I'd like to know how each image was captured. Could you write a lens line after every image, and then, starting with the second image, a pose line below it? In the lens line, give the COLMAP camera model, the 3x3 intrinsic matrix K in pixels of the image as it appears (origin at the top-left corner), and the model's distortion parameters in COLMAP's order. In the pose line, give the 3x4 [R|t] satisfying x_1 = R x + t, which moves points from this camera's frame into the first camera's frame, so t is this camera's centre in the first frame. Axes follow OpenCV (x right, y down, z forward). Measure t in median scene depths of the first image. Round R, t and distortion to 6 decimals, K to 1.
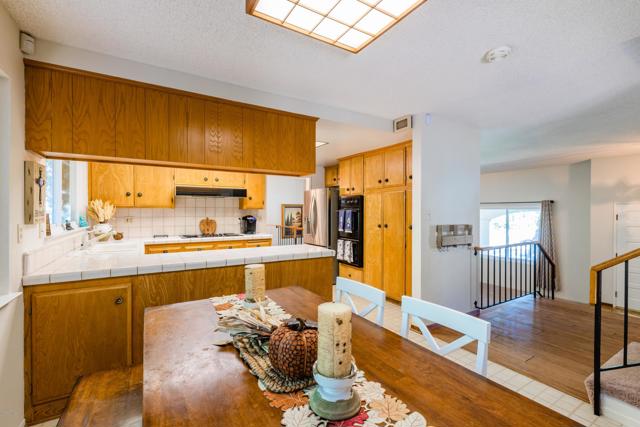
lens RADIAL K [[289.2, 0, 320.0], [0, 289.2, 213.5], [0, 0, 1]] dist [0.000629, -0.000175]
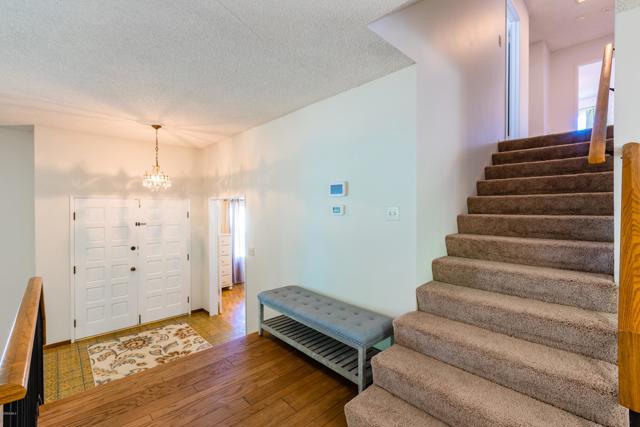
lens RADIAL K [[283.6, 0, 320.6], [0, 283.6, 206.3], [0, 0, 1]] dist [-0.002512, -0.000369]
pose [[-0.195281, 0.002013, 0.980745, 0.240751], [0.009456, 0.999955, -0.000170, -0.005914], [-0.980702, 0.009241, -0.195292, 0.574810]]
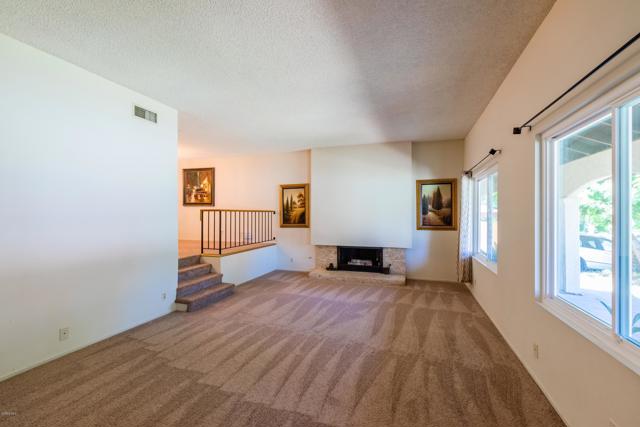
lens RADIAL K [[279.6, 0, 312.4], [0, 279.6, 214.1], [0, 0, 1]] dist [0.000562, 0.000023]
pose [[0.627661, -0.001857, -0.778485, 1.013494], [-0.001904, 0.999991, -0.003921, 0.099516], [0.778485, 0.003943, 0.627651, 1.054977]]
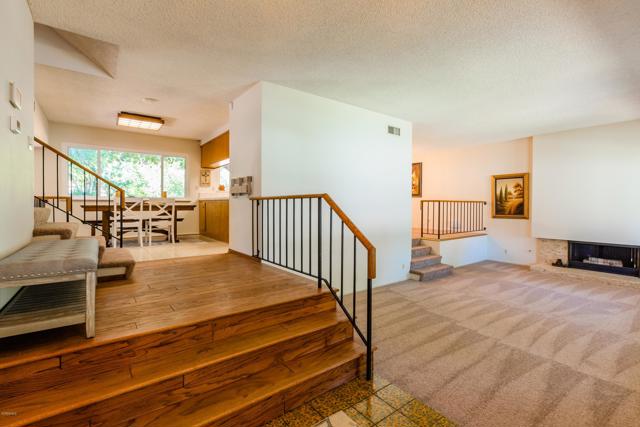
lens RADIAL K [[283.6, 0, 320.6], [0, 283.6, 206.3], [0, 0, 1]] dist [-0.002512, -0.000369]
pose [[0.091241, 0.008511, -0.995792, 1.162623], [-0.010835, 0.999913, 0.007553, 0.101096], [0.995770, 0.010100, 0.091325, 0.811281]]
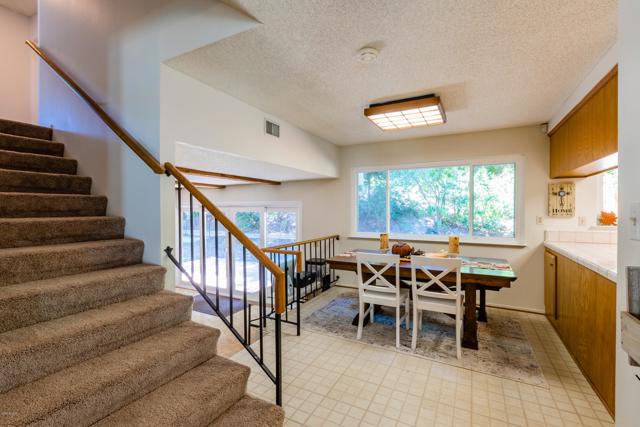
lens RADIAL K [[289.2, 0, 320.0], [0, 289.2, 213.5], [0, 0, 1]] dist [0.000629, -0.000175]
pose [[-0.869048, 0.004806, -0.494704, 0.500036], [-0.004492, 0.999835, 0.017605, -0.002585], [0.494707, 0.017522, -0.868883, 0.671491]]
